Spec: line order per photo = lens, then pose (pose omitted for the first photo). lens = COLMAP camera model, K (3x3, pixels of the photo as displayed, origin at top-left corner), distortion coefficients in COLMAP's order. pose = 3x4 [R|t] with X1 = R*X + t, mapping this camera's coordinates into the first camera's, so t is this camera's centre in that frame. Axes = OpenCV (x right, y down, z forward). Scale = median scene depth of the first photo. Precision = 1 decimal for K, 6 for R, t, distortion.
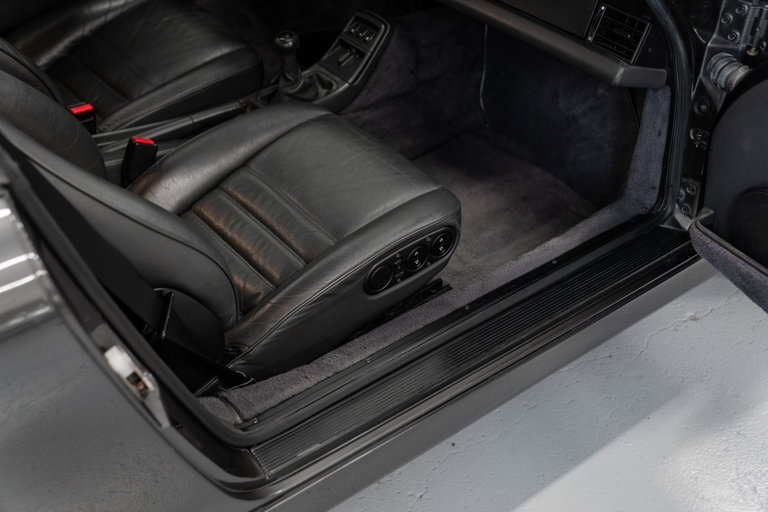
lens RADIAL K [[968.8, 0, 385.2], [0, 968.8, 261.2], [0, 0, 1]] dist [0.156366, 0.000000]
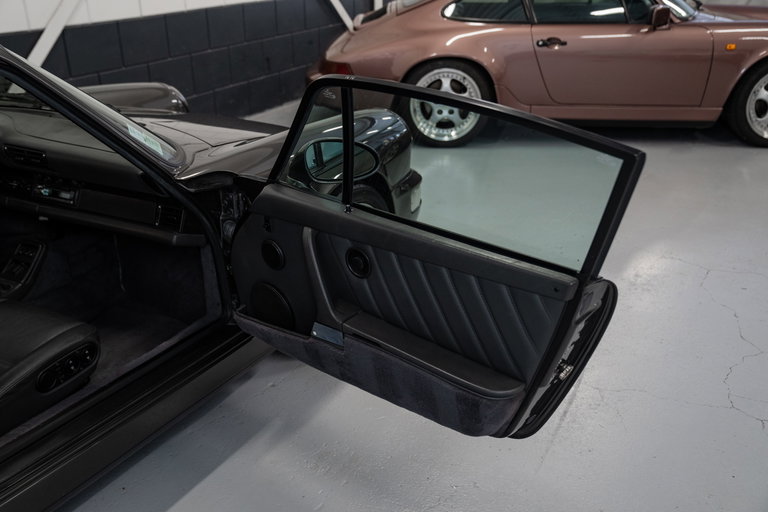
lens RADIAL K [[766.5, 0, 383.7], [0, 766.5, 254.5], [0, 0, 1]] dist [0.026270, 0.000000]
pose [[0.925745, -0.158739, 0.343218, 0.096584], [0.244374, 0.943775, -0.222642, 0.220755], [-0.288579, 0.289984, 0.912487, -0.347527]]
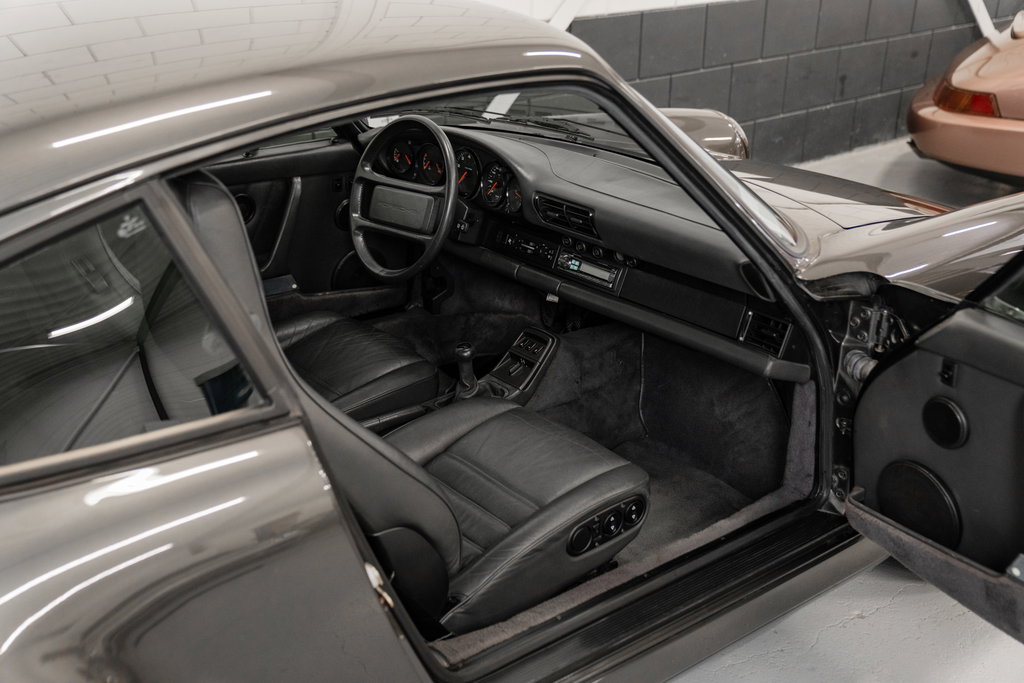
lens RADIAL K [[1144.1, 0, 507.8], [0, 1144.1, 340.8], [0, 0, 1]] dist [0.069965, 0.000000]
pose [[0.999957, -0.004950, 0.007850, -0.071192], [0.006952, 0.959909, -0.280225, 0.141407], [-0.006148, 0.280268, 0.959902, -0.270610]]
